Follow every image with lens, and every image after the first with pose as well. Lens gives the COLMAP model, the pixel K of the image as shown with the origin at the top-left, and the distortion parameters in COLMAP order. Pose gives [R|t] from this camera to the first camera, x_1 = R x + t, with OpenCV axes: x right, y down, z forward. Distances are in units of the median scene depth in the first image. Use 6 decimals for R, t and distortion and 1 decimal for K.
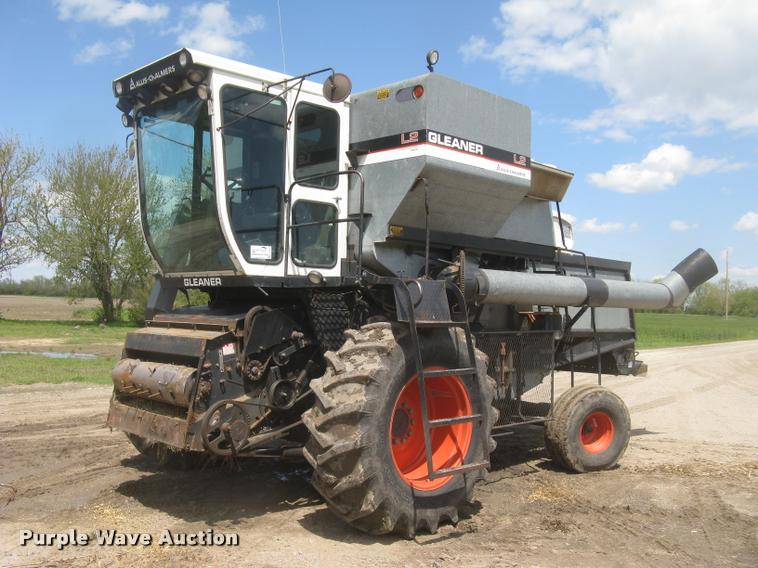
lens RADIAL K [[775.0, 0, 375.8], [0, 775.0, 289.8], [0, 0, 1]] dist [-0.130175, 0.000000]
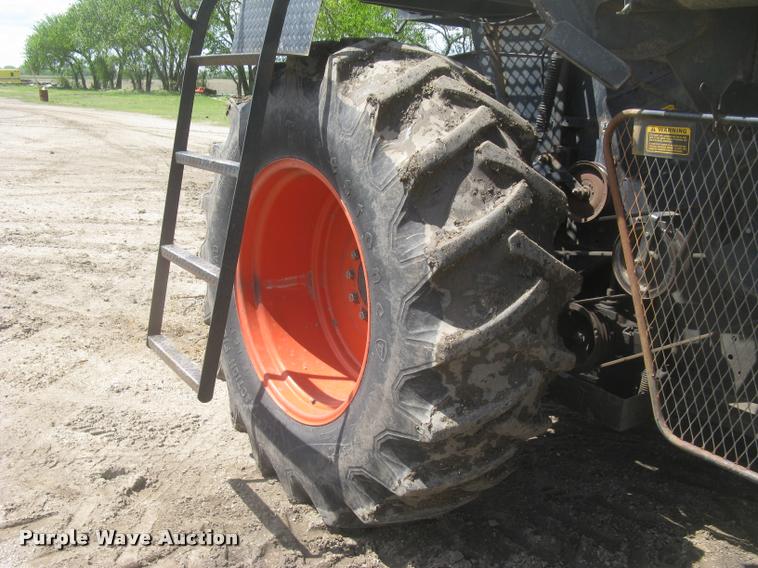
lens RADIAL K [[775.0, 0, 371.4], [0, 775.0, 290.2], [0, 0, 1]] dist [-0.130175, 0.000000]
pose [[-0.154900, 0.225411, -0.961871, 0.494449], [-0.025615, 0.972379, 0.231998, 0.065678], [0.987598, 0.060575, -0.144848, 1.068985]]
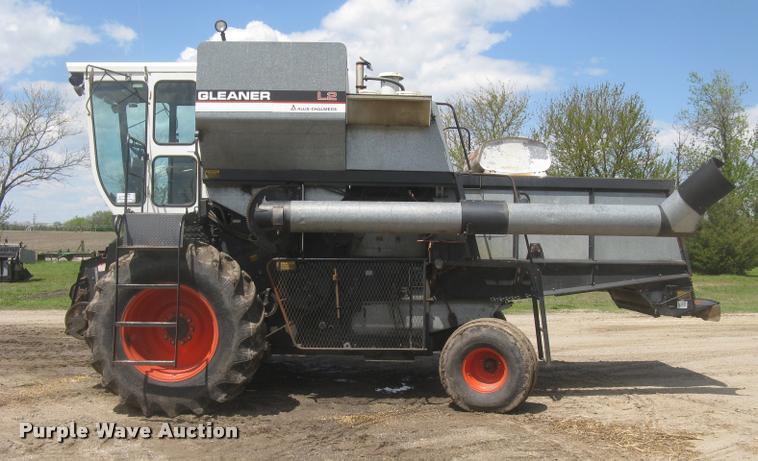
lens RADIAL K [[805.7, 0, 384.1], [0, 805.7, 229.3], [0, 0, 1]] dist [-0.125228, 0.000000]
pose [[0.726360, -0.022234, -0.686955, 1.167857], [0.021968, 0.999717, -0.009129, 0.030794], [0.686963, -0.008460, 0.726643, 0.289506]]
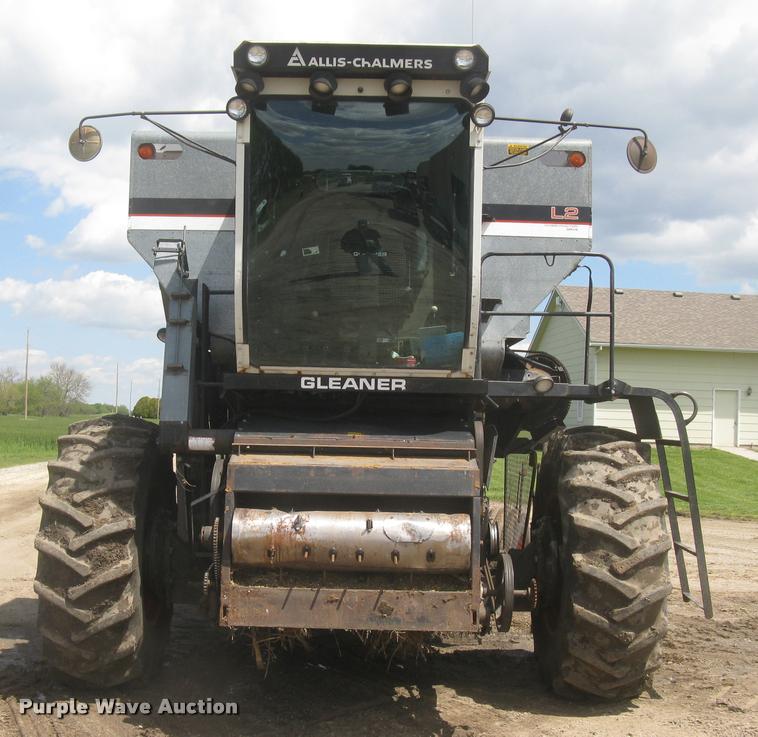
lens RADIAL K [[1051.1, 0, 376.5], [0, 1051.1, 375.1], [0, 0, 1]] dist [-0.137530, 0.000000]
pose [[0.695690, 0.027872, 0.717801, -0.917440], [-0.025779, 0.999572, -0.013828, -0.006060], [-0.717879, -0.008884, 0.696111, 0.389027]]
